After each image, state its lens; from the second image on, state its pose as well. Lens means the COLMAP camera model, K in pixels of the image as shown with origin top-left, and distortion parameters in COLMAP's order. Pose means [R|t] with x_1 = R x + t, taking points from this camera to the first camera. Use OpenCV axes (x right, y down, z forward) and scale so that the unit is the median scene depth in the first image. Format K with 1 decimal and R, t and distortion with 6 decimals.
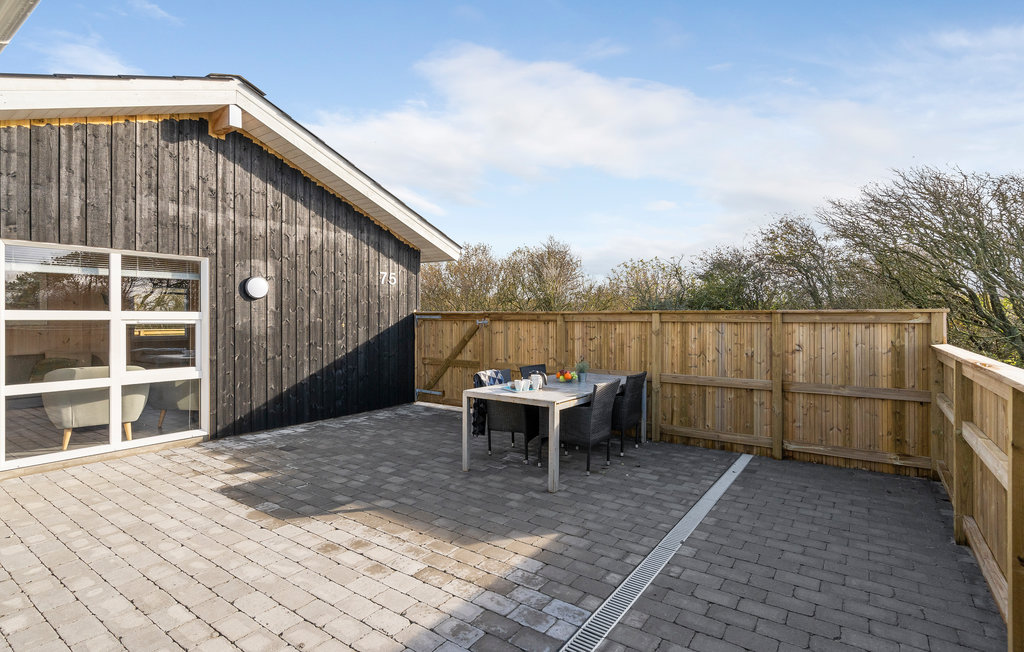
lens RADIAL K [[499.3, 0, 512.0], [0, 499.3, 326.0], [0, 0, 1]] dist [-0.000542, -0.000038]
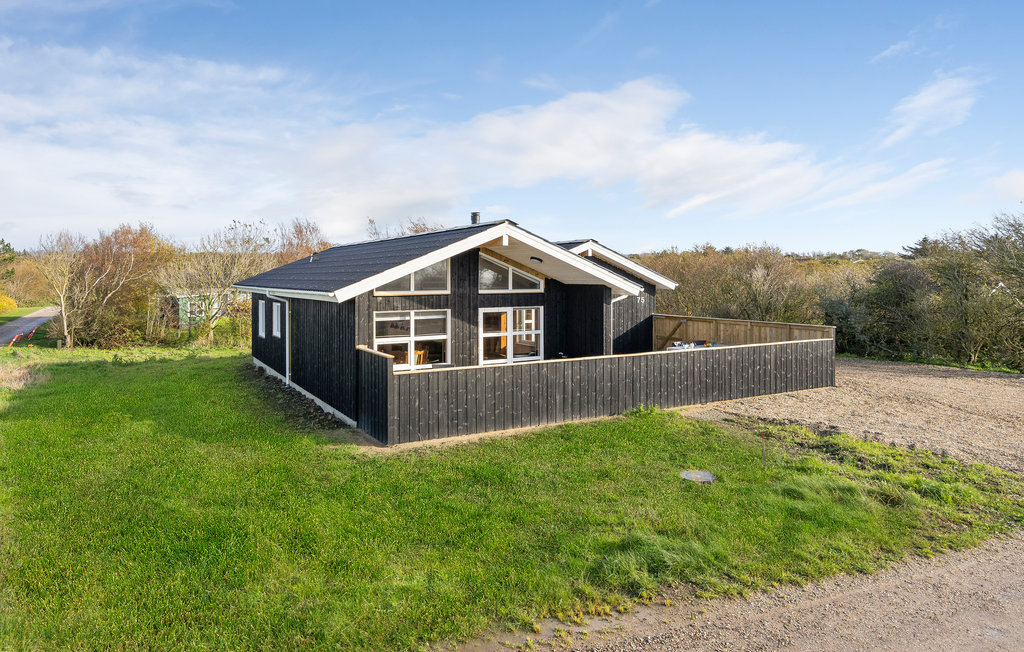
lens RADIAL K [[635.1, 0, 512.0], [0, 635.1, 326.0], [0, 0, 1]] dist [0.000302, 0.000020]
pose [[0.916770, 0.027921, -0.398438, 0.361920], [-0.005121, 0.998293, 0.058175, -0.142273], [0.399382, -0.051292, 0.915349, -1.854132]]
